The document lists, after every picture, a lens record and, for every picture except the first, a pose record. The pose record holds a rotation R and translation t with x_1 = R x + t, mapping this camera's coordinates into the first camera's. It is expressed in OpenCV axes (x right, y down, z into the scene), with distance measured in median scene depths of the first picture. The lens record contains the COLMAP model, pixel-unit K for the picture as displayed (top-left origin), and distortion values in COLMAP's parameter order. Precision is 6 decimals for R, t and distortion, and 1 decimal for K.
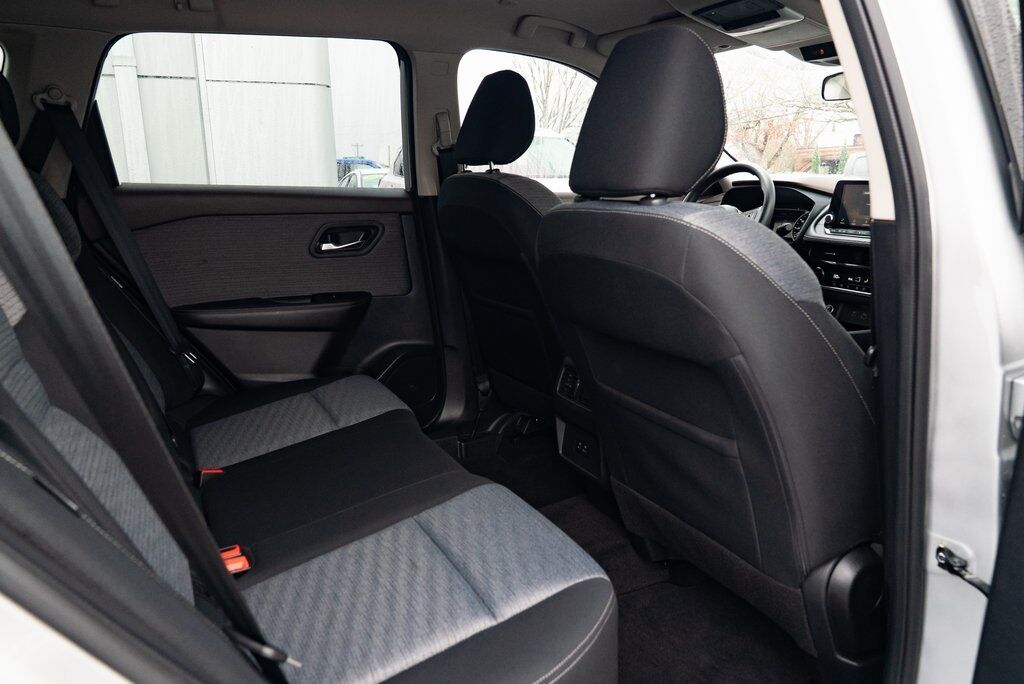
lens RADIAL K [[695.0, 0, 512.0], [0, 695.0, 342.0], [0, 0, 1]] dist [-0.038840, 0.026027]
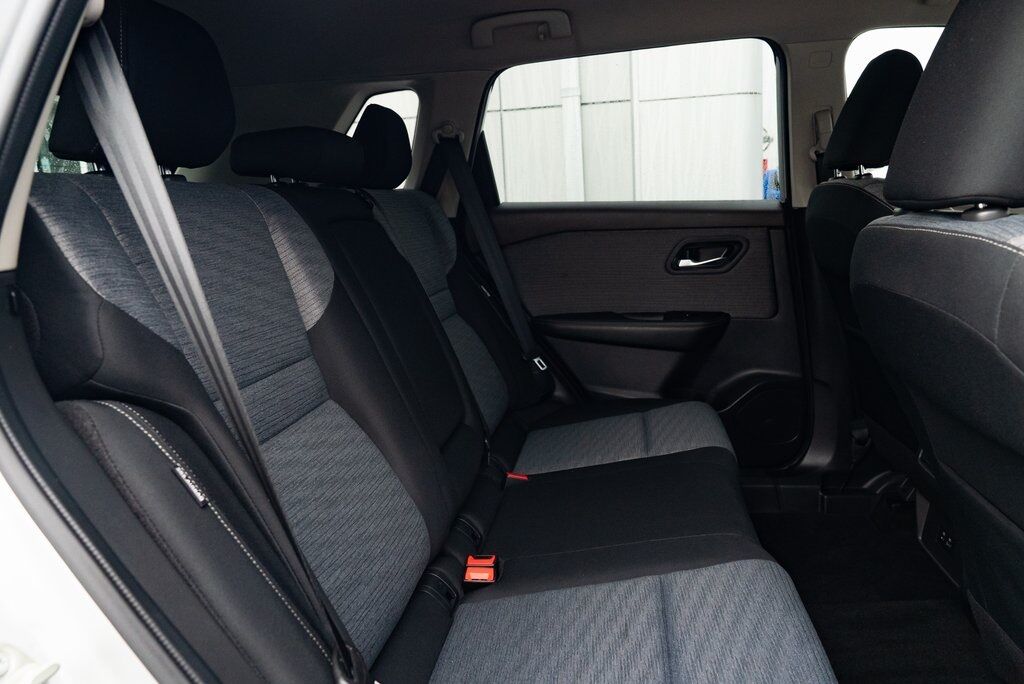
lens RADIAL K [[695.0, 0, 512.0], [0, 695.0, 342.0], [0, 0, 1]] dist [-0.038840, 0.026027]
pose [[0.808325, 0.085096, -0.582554, 0.111311], [-0.094174, 0.995447, 0.014737, -0.022078], [0.581155, 0.042949, 0.812658, 0.095346]]
